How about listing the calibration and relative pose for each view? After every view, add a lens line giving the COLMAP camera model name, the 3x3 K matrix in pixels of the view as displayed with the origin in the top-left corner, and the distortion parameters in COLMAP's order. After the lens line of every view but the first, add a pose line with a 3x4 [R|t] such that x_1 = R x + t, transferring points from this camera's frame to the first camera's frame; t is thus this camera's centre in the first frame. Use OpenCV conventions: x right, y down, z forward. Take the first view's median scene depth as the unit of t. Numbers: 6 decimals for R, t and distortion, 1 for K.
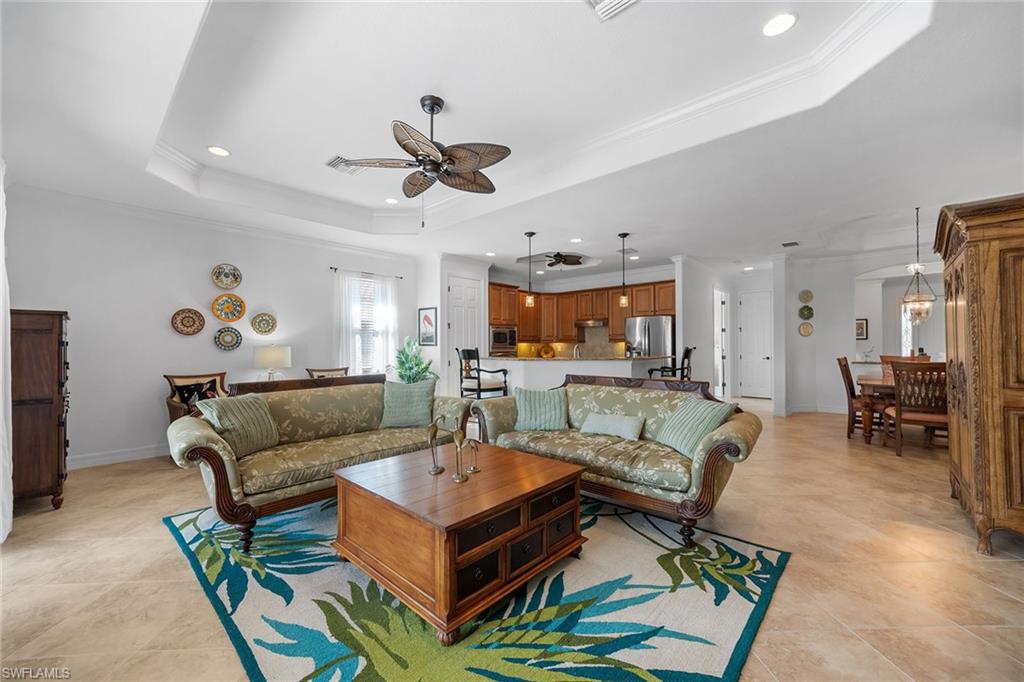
lens RADIAL K [[399.4, 0, 508.7], [0, 399.4, 342.2], [0, 0, 1]] dist [-0.011918, 0.004827]
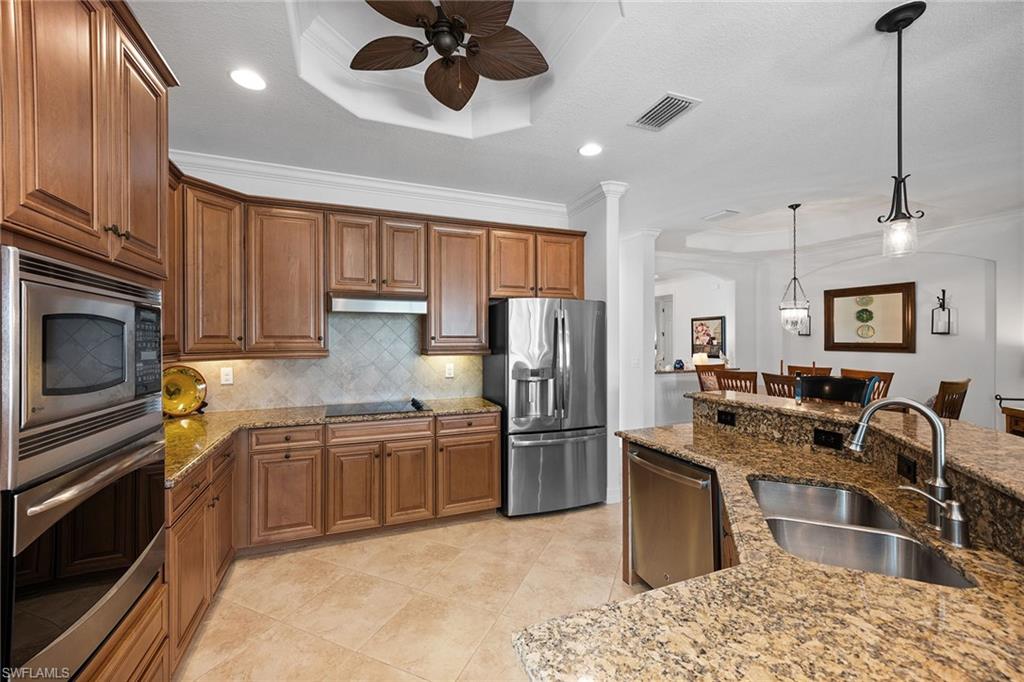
lens RADIAL K [[409.7, 0, 508.4], [0, 409.7, 341.6], [0, 0, 1]] dist [-0.009943, 0.006076]
pose [[0.434181, 0.000940, 0.900825, -0.112779], [-0.005495, 0.999984, 0.001605, -0.021883], [-0.900809, -0.005647, 0.434179, 1.078083]]
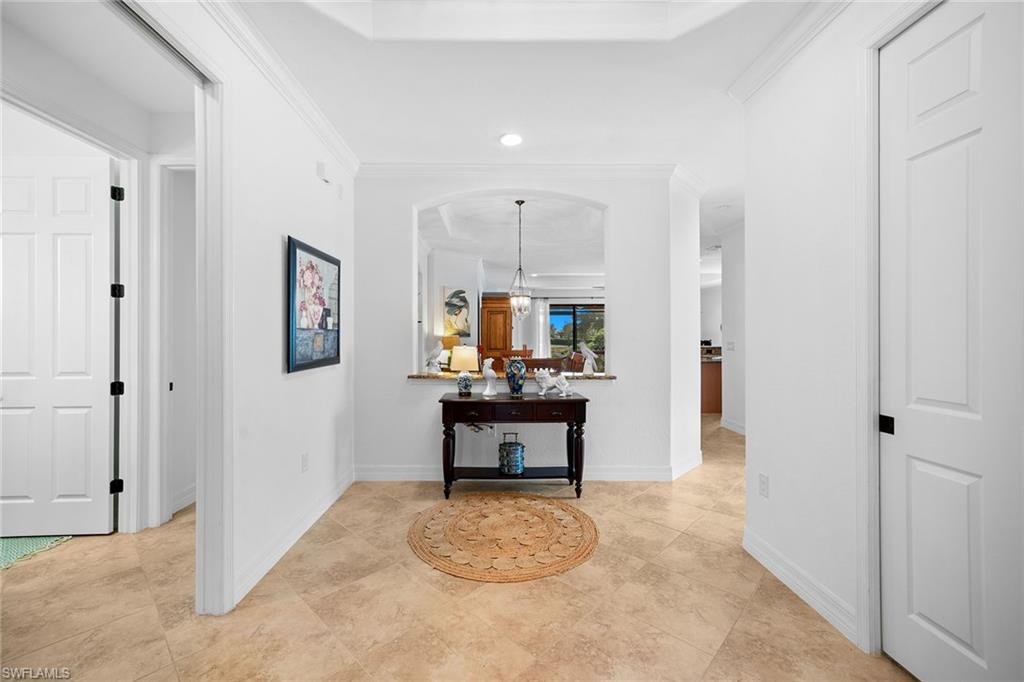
lens RADIAL K [[422.1, 0, 506.3], [0, 422.1, 351.0], [0, 0, 1]] dist [0.002829, 0.000346]
pose [[-0.717388, 0.028156, -0.696105, 1.654051], [0.007935, 0.999448, 0.032247, -0.000648], [0.696629, 0.017610, -0.717216, 1.594163]]
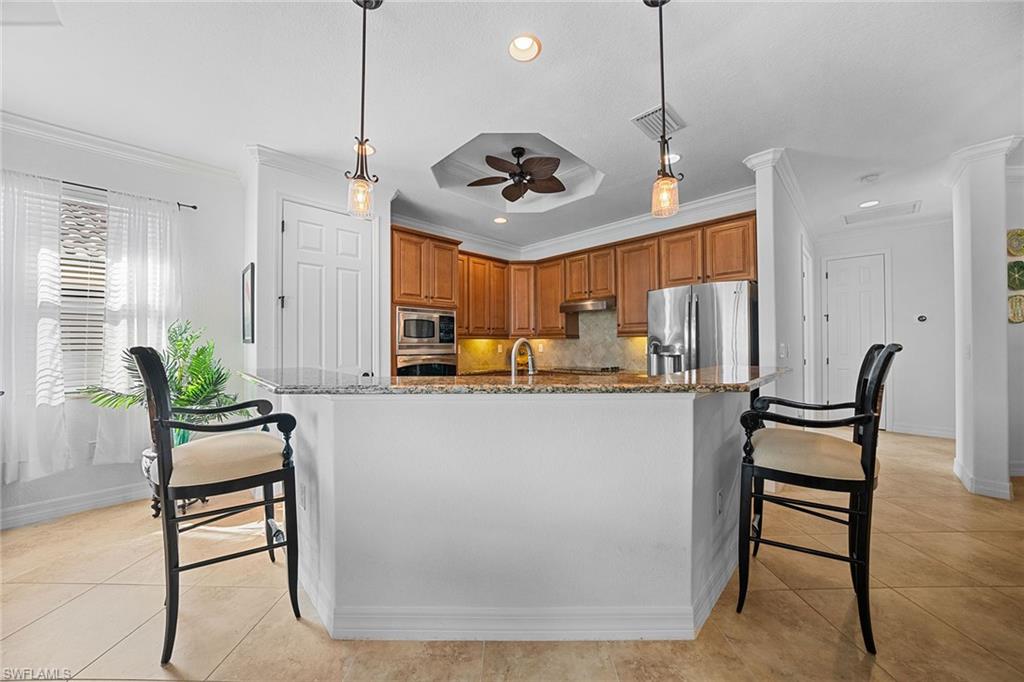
lens RADIAL K [[355.3, 0, 507.2], [0, 355.3, 342.8], [0, 0, 1]] dist [-0.030211, 0.005341]
pose [[0.998487, -0.000758, -0.054981, 0.171158], [0.000875, 0.999997, 0.002099, 0.009501], [0.054979, -0.002144, 0.998485, 0.683798]]
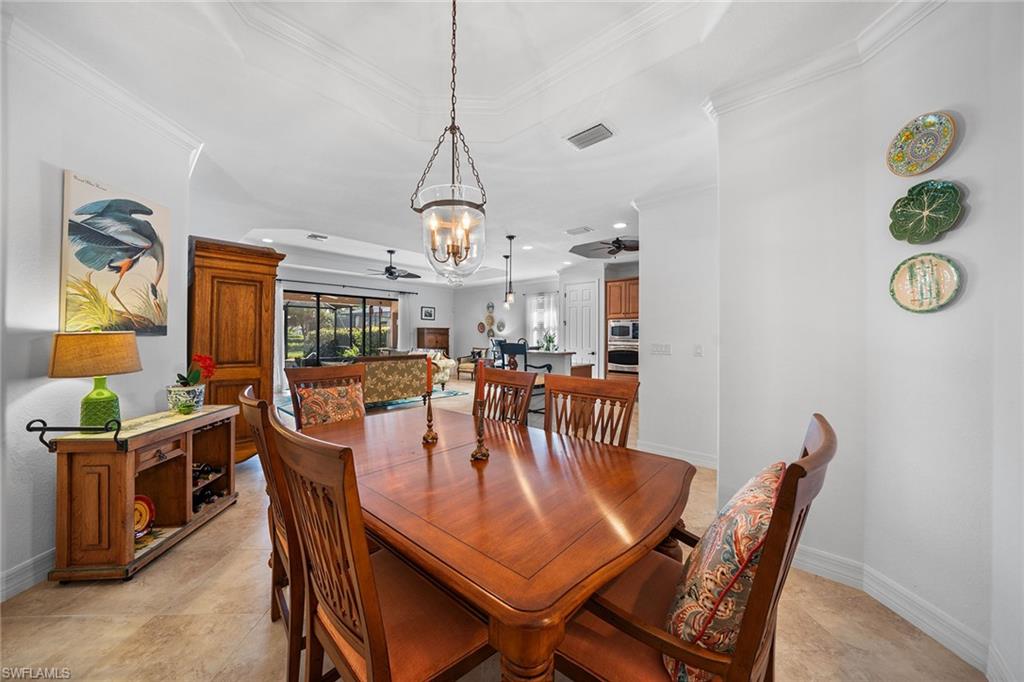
lens RADIAL K [[357.8, 0, 511.9], [0, 357.8, 337.9], [0, 0, 1]] dist [-0.030843, 0.005288]
pose [[0.004953, 0.008156, -0.999954, 1.212393], [0.003057, 0.999962, 0.008171, -0.001973], [0.999983, -0.003098, 0.004928, 0.949881]]
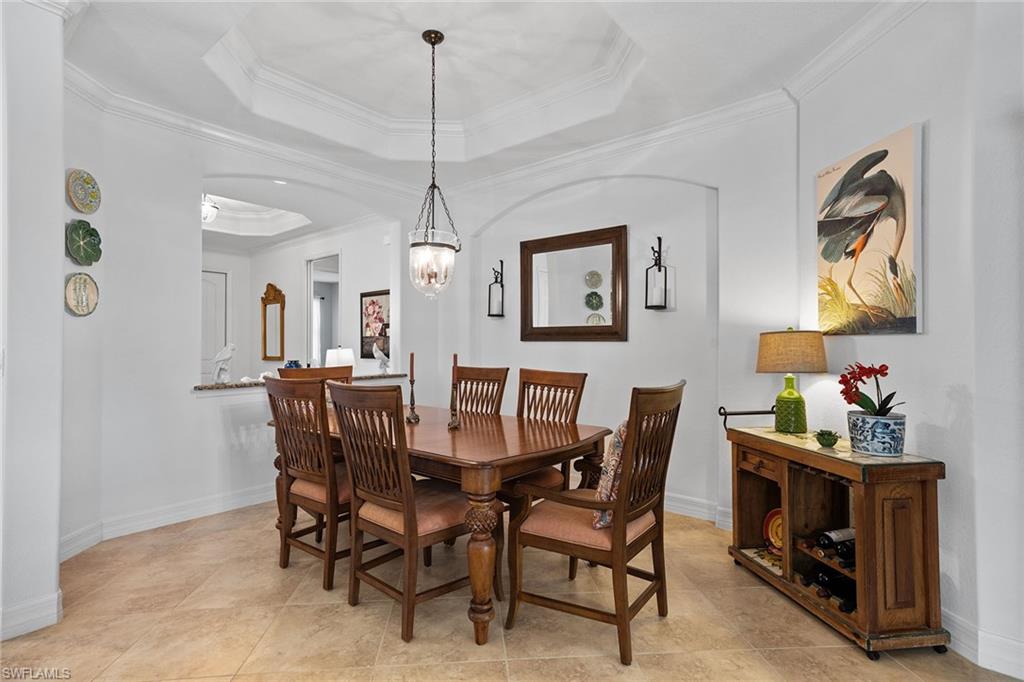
lens RADIAL K [[503.9, 0, 507.8], [0, 503.9, 339.1], [0, 0, 1]] dist [0.001153, 0.000106]
pose [[-0.036971, 0.020738, 0.999101, 0.415226], [-0.007875, 0.999748, -0.021043, 0.012529], [-0.999285, -0.008646, -0.036798, 0.846417]]
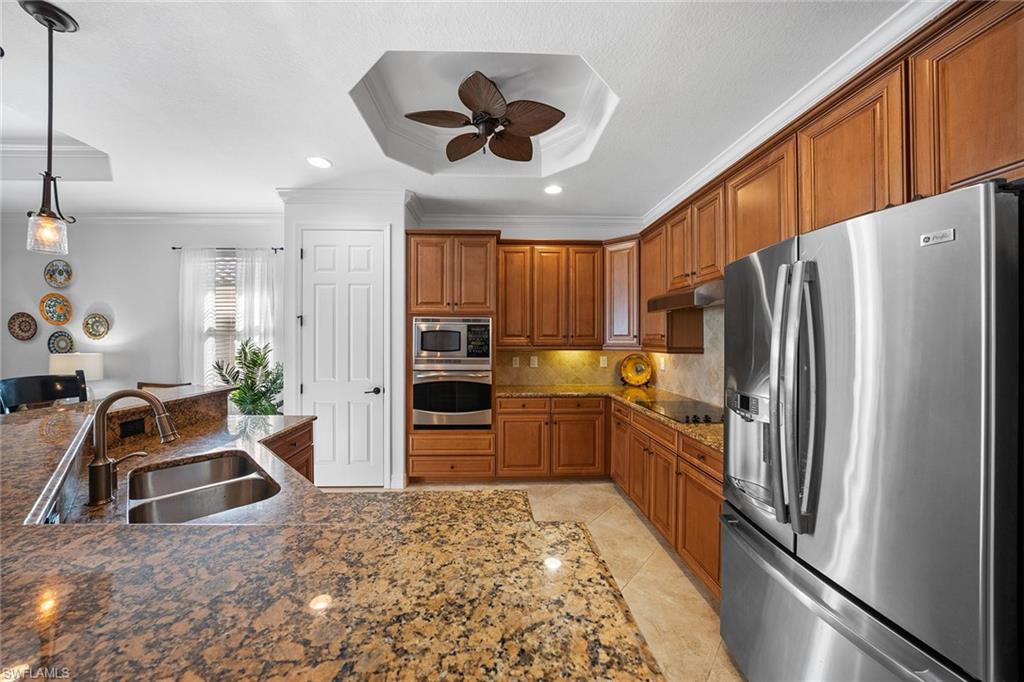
lens RADIAL K [[355.3, 0, 507.2], [0, 355.3, 342.8], [0, 0, 1]] dist [-0.030211, 0.005341]
pose [[0.700330, 0.014746, -0.713667, 0.463033], [-0.001294, 0.999811, 0.019388, -0.023589], [0.713818, -0.012655, 0.700217, 1.002676]]
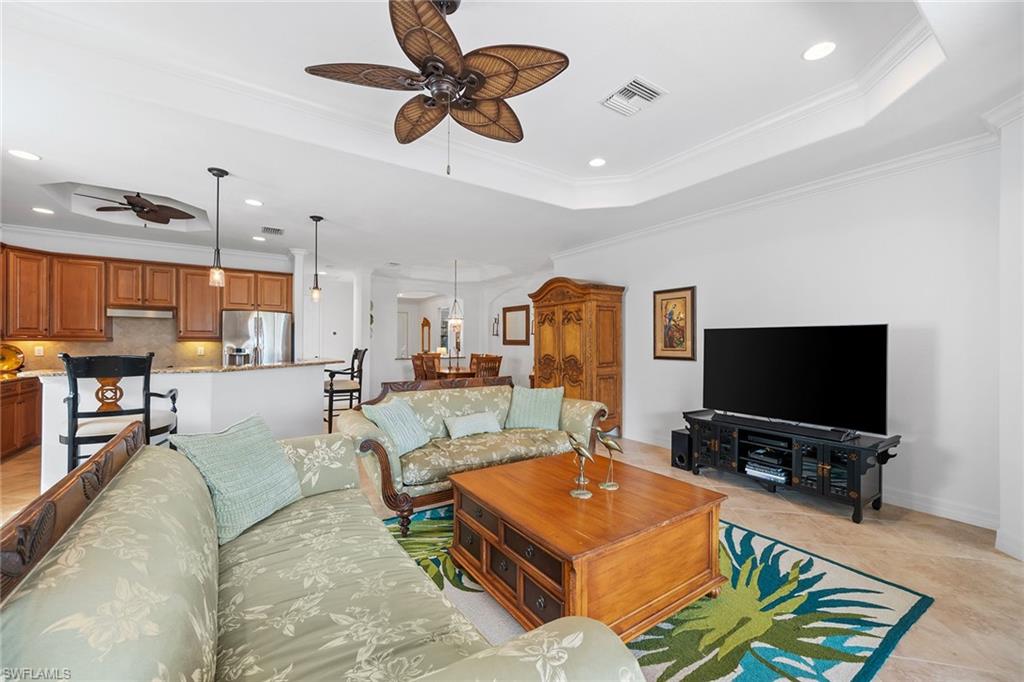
lens RADIAL K [[399.4, 0, 508.7], [0, 399.4, 342.2], [0, 0, 1]] dist [-0.011918, 0.004827]
pose [[0.238559, 0.008875, 0.971087, -0.420977], [-0.012370, 0.999905, -0.006100, -0.002255], [-0.971049, -0.010558, 0.238646, 0.372058]]
